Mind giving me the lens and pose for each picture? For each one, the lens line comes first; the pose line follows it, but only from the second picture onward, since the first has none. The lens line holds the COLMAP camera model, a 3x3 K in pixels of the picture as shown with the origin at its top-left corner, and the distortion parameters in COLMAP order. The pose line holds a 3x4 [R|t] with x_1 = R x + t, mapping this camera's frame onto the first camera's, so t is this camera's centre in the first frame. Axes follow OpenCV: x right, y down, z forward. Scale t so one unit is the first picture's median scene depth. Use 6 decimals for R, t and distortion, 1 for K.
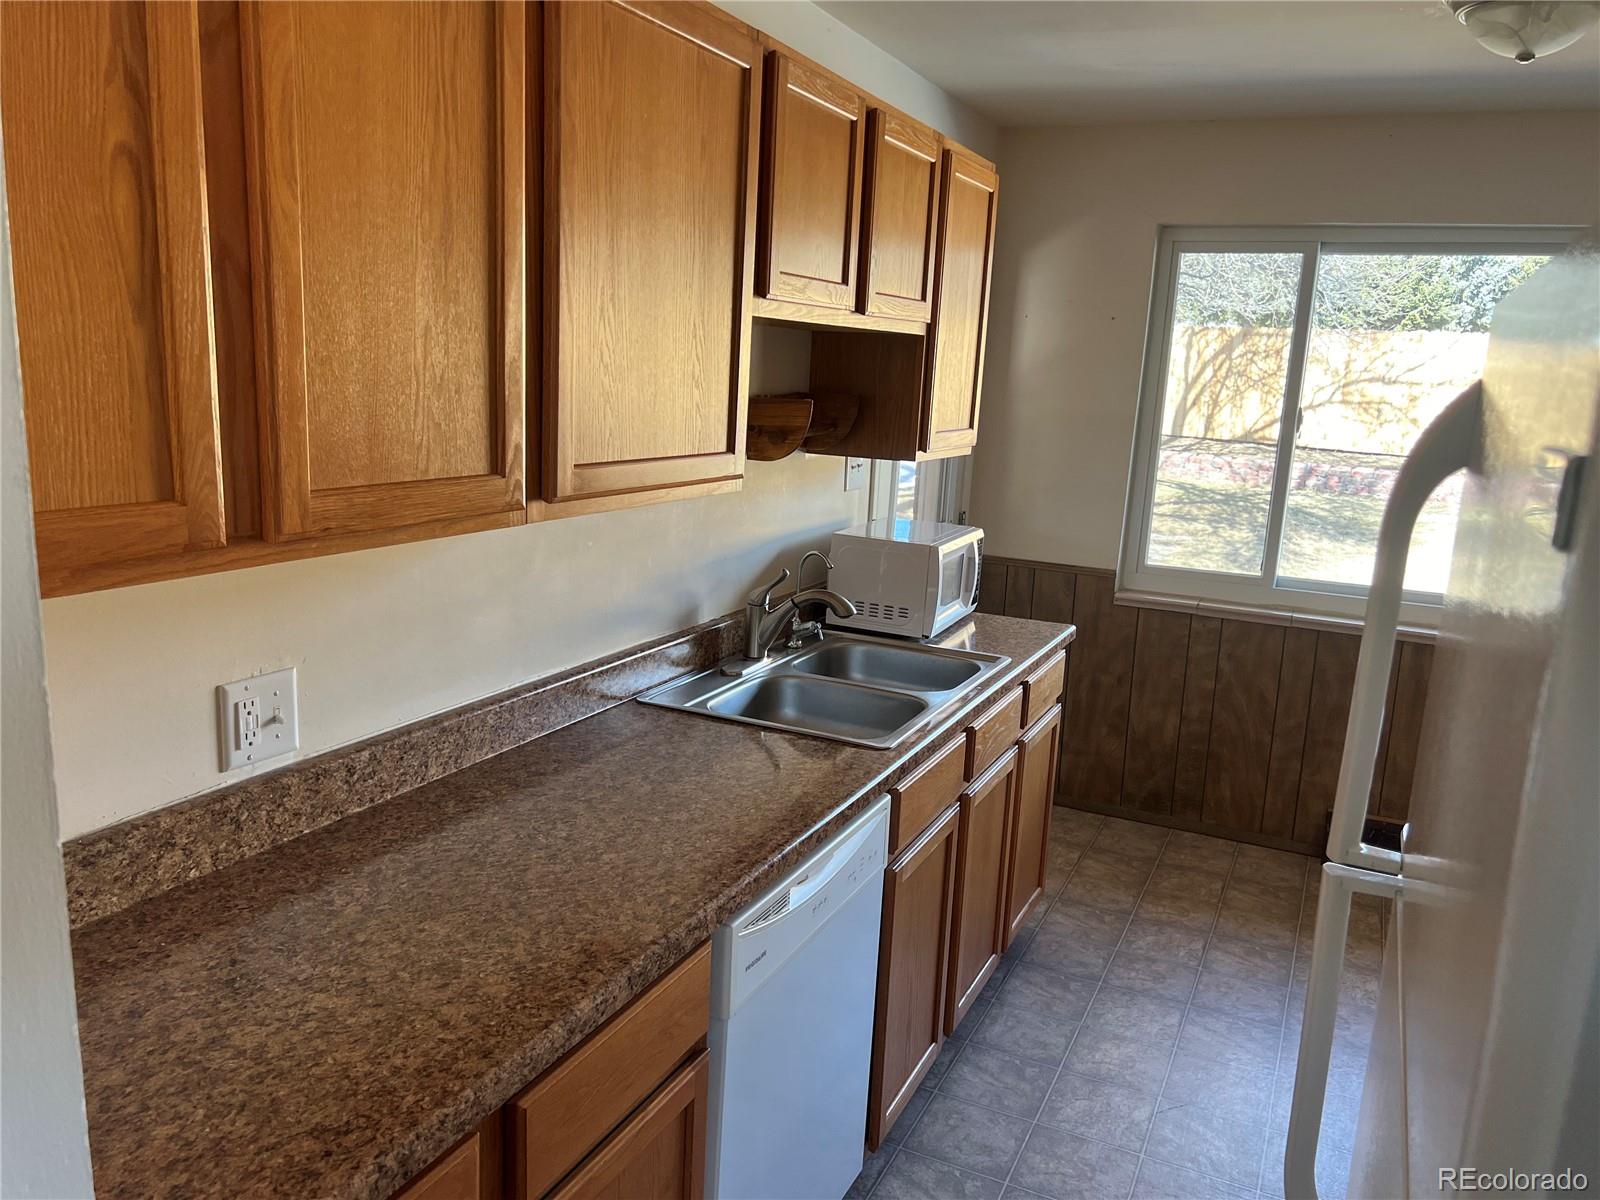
lens RADIAL K [[1199.8, 0, 798.0], [0, 1199.8, 596.4], [0, 0, 1]] dist [0.049027, -0.004010]
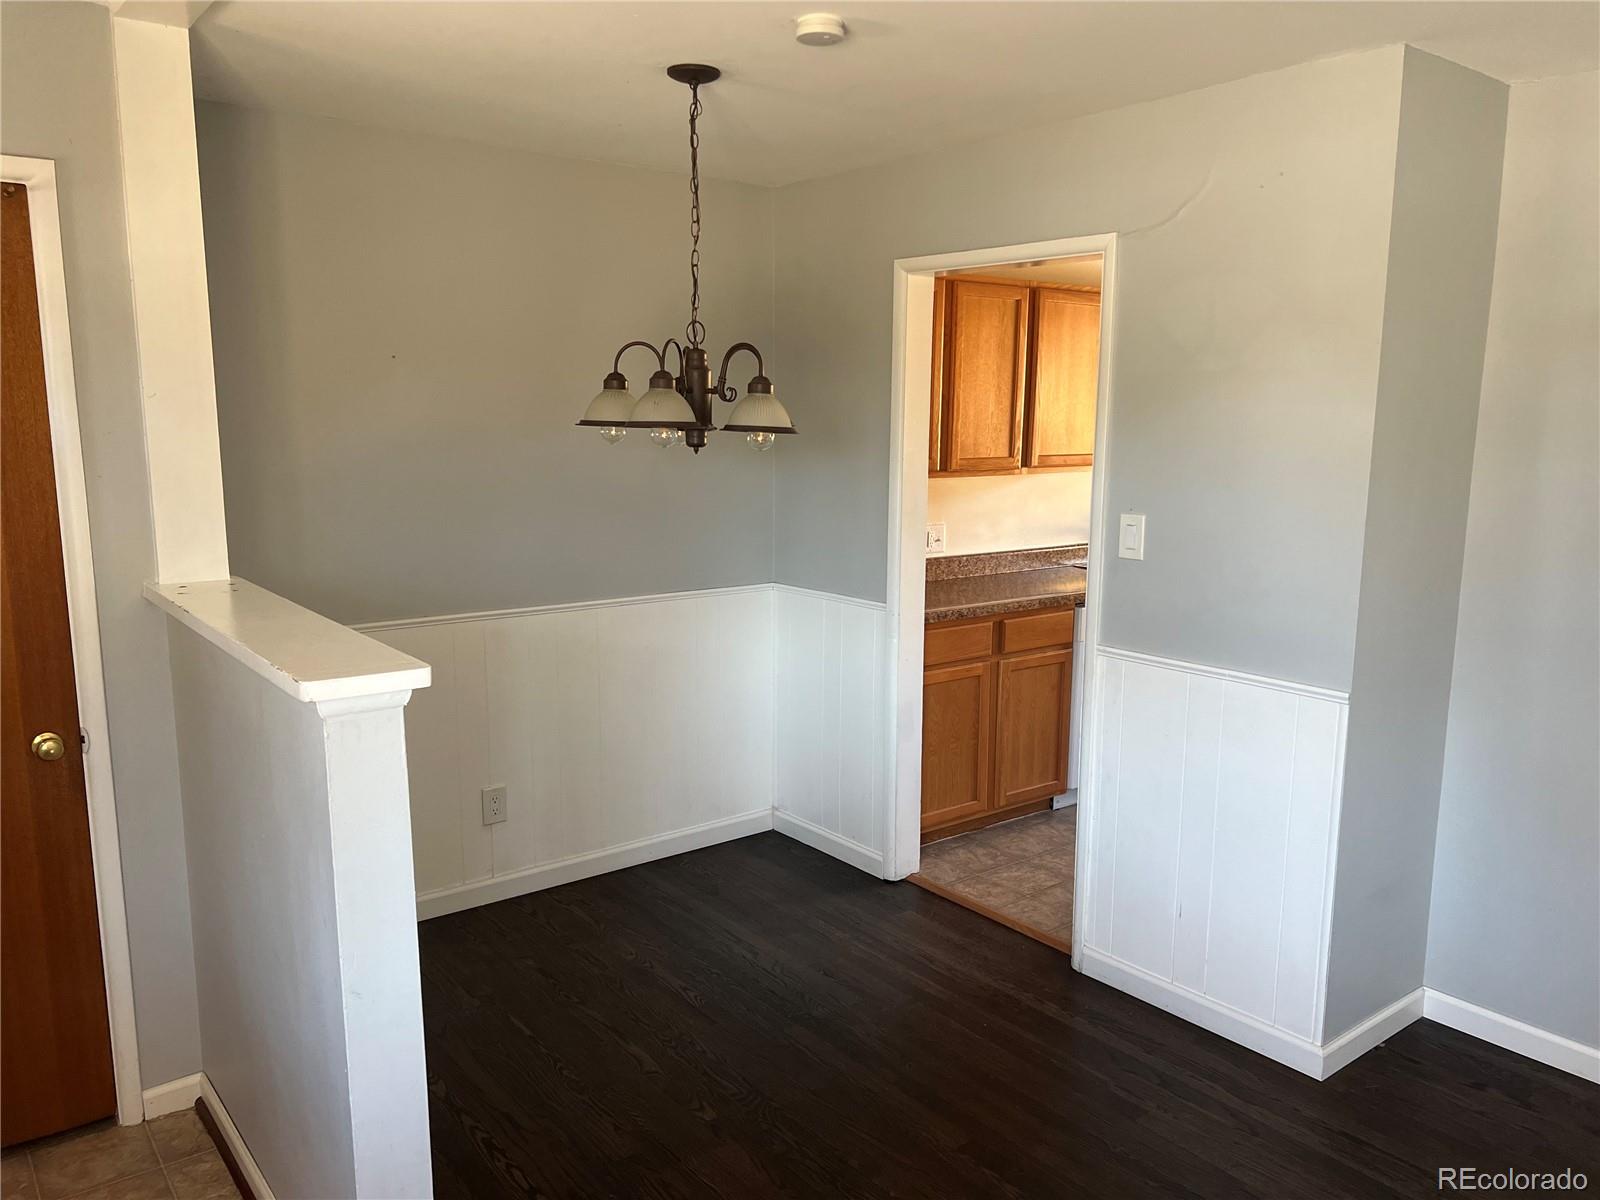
lens RADIAL K [[1199.8, 0, 800.2], [0, 1199.8, 612.0], [0, 0, 1]] dist [0.049027, -0.004010]
pose [[0.895911, 0.038889, -0.442529, 0.669739], [-0.055360, 0.998169, -0.024360, 0.413998], [0.440771, 0.046322, 0.896423, -2.063913]]
